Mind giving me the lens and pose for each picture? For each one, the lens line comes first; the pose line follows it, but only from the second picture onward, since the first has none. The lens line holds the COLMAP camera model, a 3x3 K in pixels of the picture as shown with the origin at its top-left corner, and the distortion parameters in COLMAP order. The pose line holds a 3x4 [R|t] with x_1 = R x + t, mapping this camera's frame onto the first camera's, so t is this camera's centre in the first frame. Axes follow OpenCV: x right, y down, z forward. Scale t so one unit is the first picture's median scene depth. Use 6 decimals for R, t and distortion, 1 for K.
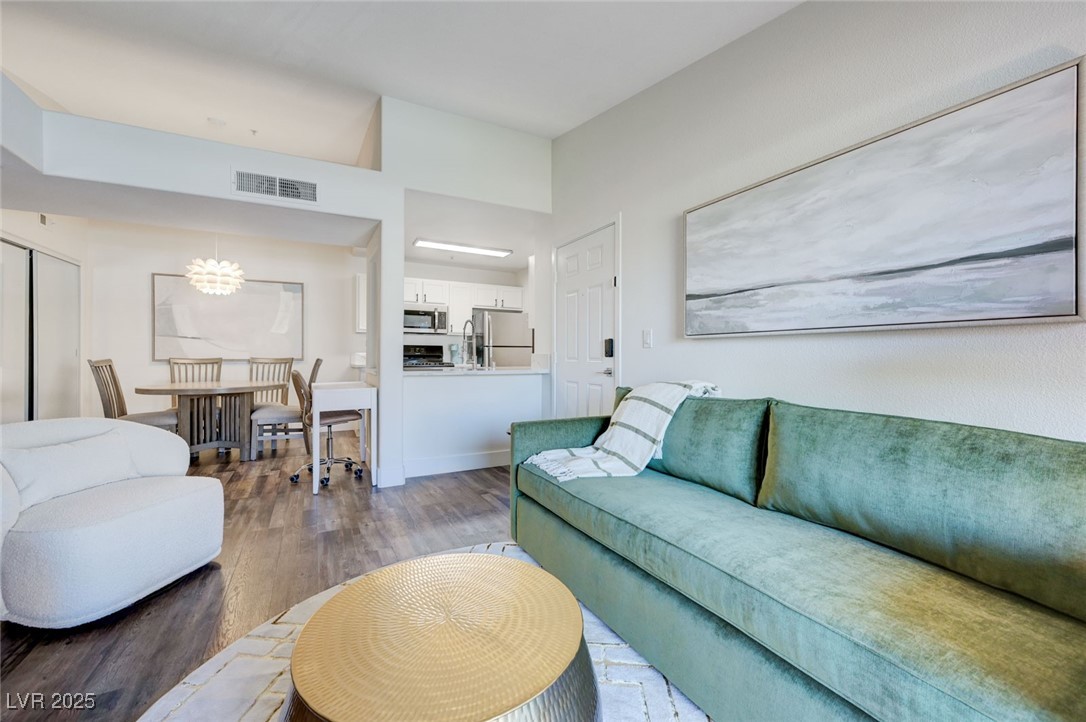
lens RADIAL K [[432.6, 0, 544.6], [0, 432.6, 355.2], [0, 0, 1]] dist [0.000205, -0.000197]
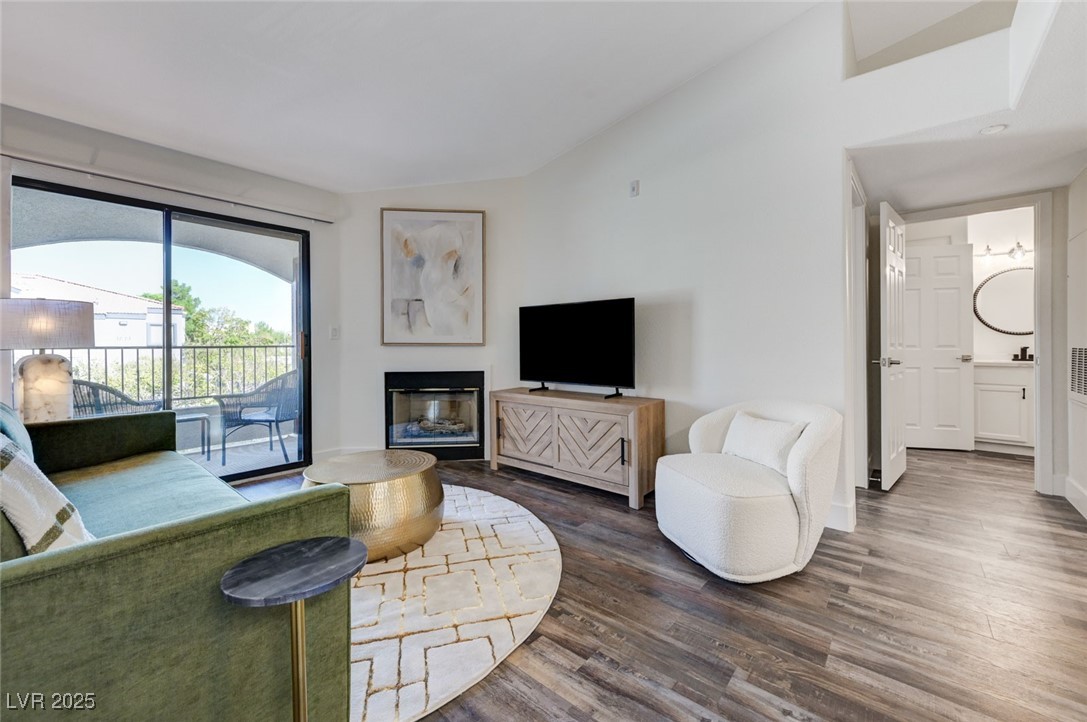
lens RADIAL K [[431.5, 0, 545.0], [0, 431.5, 346.2], [0, 0, 1]] dist [0.003167, -0.000008]
pose [[-0.929667, 0.003037, -0.368388, -0.064665], [0.003550, 0.999993, -0.000716, 0.001948], [0.368384, -0.001974, -0.929672, 0.950938]]
